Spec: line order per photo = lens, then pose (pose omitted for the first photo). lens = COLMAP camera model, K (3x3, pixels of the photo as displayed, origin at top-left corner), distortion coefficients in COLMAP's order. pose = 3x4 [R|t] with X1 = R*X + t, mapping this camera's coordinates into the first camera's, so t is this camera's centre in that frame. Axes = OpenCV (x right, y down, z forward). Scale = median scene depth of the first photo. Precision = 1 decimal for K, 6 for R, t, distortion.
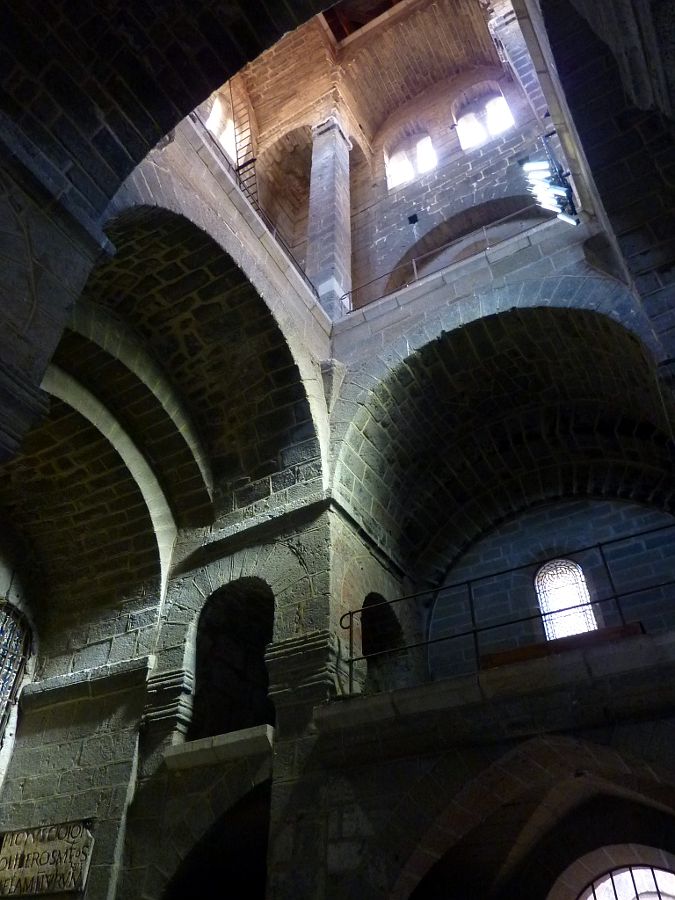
lens RADIAL K [[666.5, 0, 337.5], [0, 666.5, 450.0], [0, 0, 1]] dist [0.000178, -0.000832]
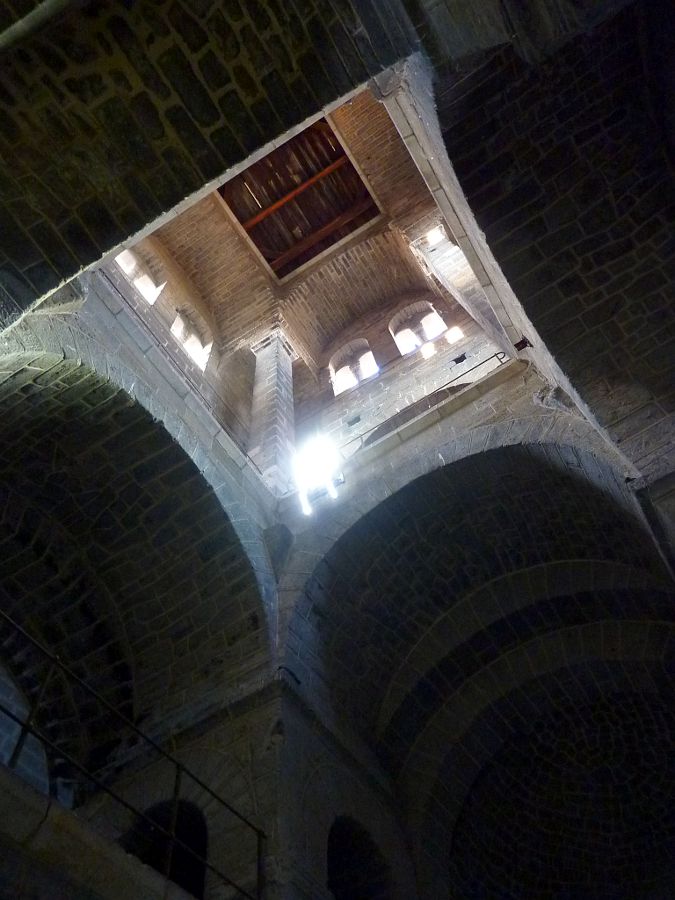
lens RADIAL K [[674.3, 0, 337.5], [0, 674.3, 450.0], [0, 0, 1]] dist [-0.008973, -0.002360]
pose [[0.039682, 0.886302, 0.461405, -0.193253], [-0.617405, 0.384820, -0.686094, 0.281498], [-0.785644, -0.257648, 0.562477, 0.329886]]
